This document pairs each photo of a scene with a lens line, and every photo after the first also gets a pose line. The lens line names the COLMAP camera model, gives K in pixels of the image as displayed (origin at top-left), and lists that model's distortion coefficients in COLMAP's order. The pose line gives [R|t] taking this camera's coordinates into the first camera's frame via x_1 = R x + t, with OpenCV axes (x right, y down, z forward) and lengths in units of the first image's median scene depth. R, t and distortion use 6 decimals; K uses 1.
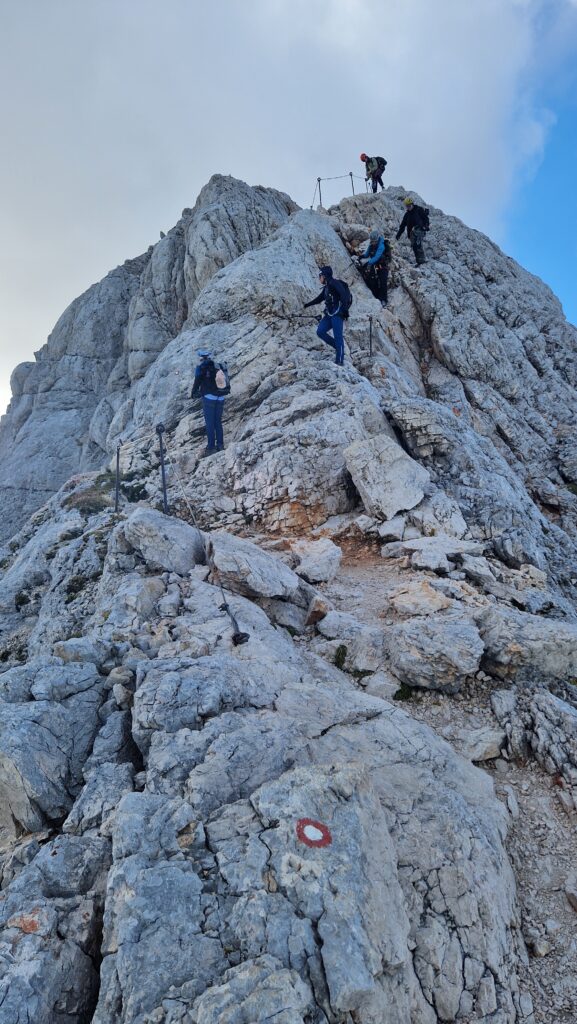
lens RADIAL K [[704.0, 0, 294.5], [0, 704.0, 513.8], [0, 0, 1]] dist [0.044367, -0.001303]
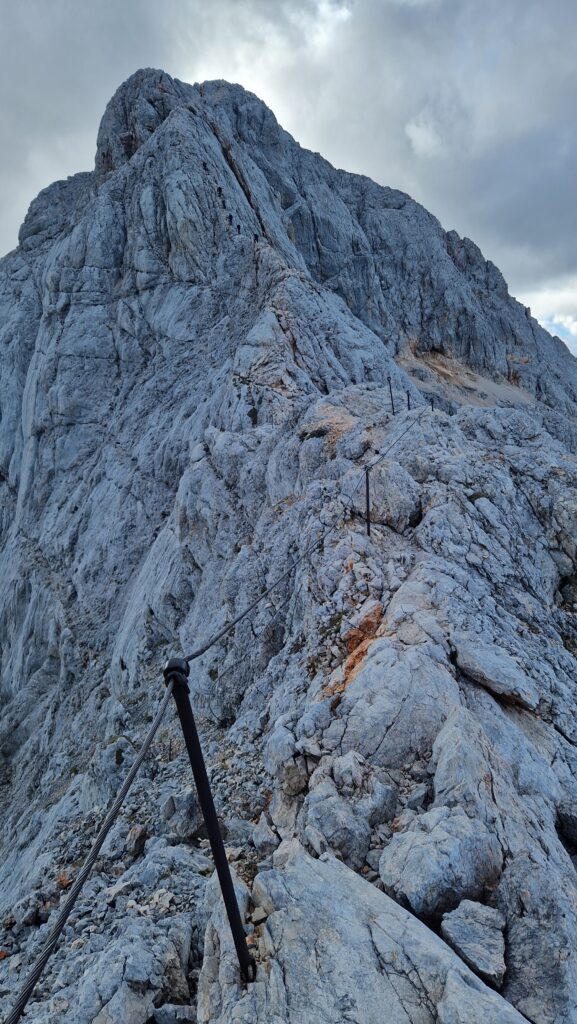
lens RADIAL K [[704.0, 0, 294.5], [0, 704.0, 513.8], [0, 0, 1]] dist [0.044367, -0.001303]
pose [[0.991080, -0.035627, 0.128415, -0.097599], [0.006331, 0.975102, 0.221665, -0.039262], [-0.133115, -0.218875, 0.966630, -0.803214]]
